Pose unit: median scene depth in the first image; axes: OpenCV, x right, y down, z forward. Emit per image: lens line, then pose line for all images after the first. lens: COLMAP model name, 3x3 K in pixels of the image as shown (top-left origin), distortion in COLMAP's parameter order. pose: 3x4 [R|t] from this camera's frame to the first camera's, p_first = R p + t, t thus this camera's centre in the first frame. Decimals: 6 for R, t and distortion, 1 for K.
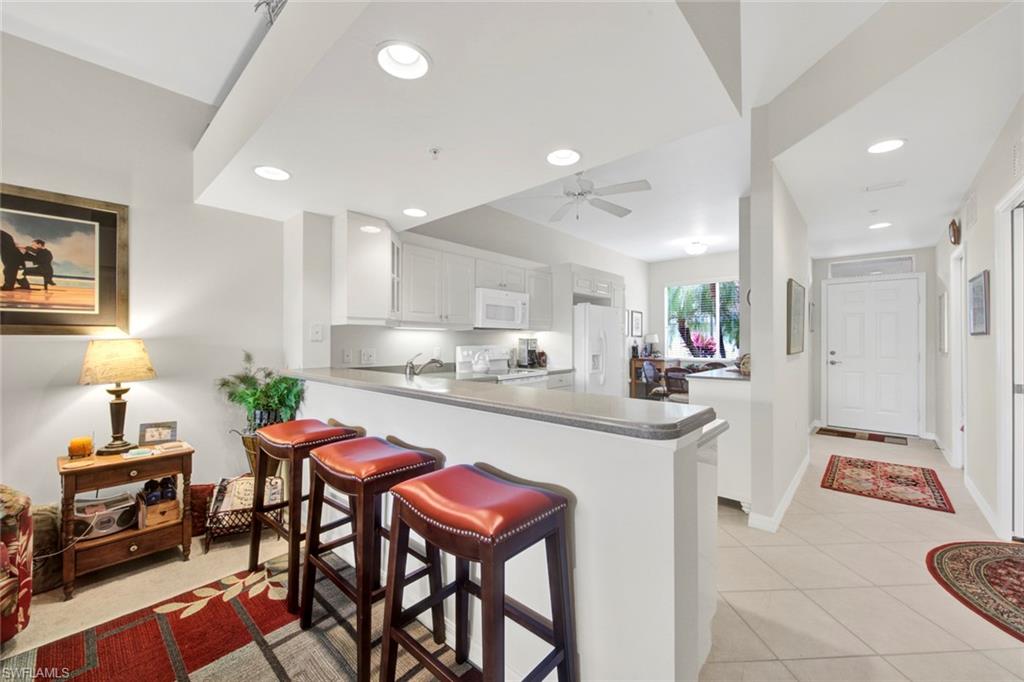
lens RADIAL K [[397.1, 0, 511.3], [0, 397.1, 337.2], [0, 0, 1]] dist [-0.002323, -0.001212]
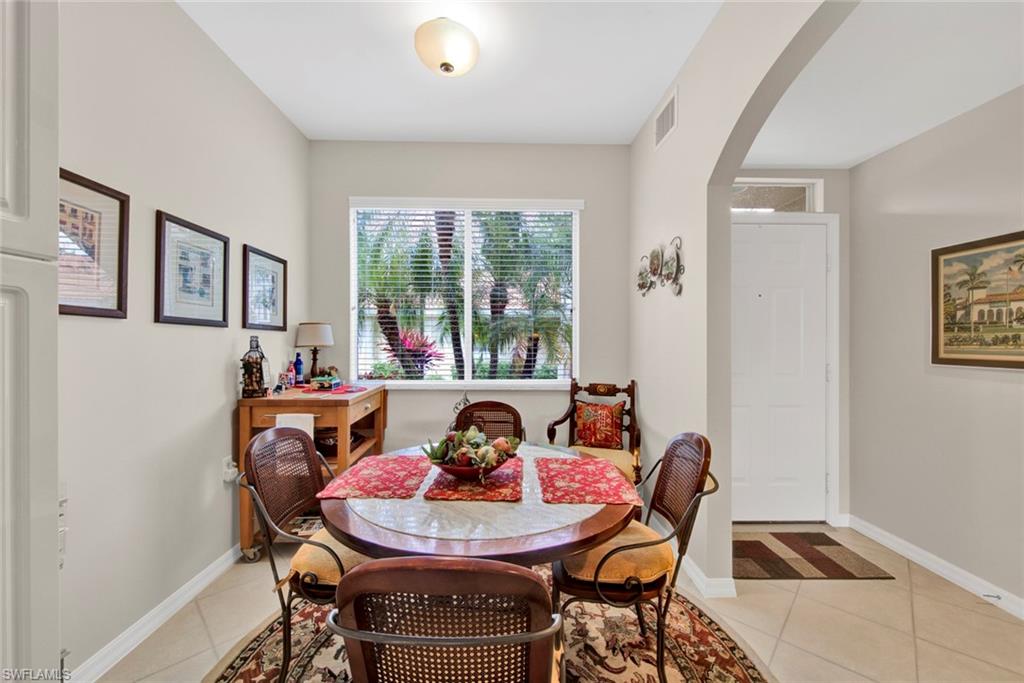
lens RADIAL K [[397.1, 0, 508.3], [0, 397.1, 337.4], [0, 0, 1]] dist [-0.002323, -0.001212]
pose [[0.737116, 0.004085, 0.675754, 0.246107], [-0.006433, 0.999979, 0.000972, 0.004240], [-0.675735, -0.005064, 0.737127, 0.632278]]
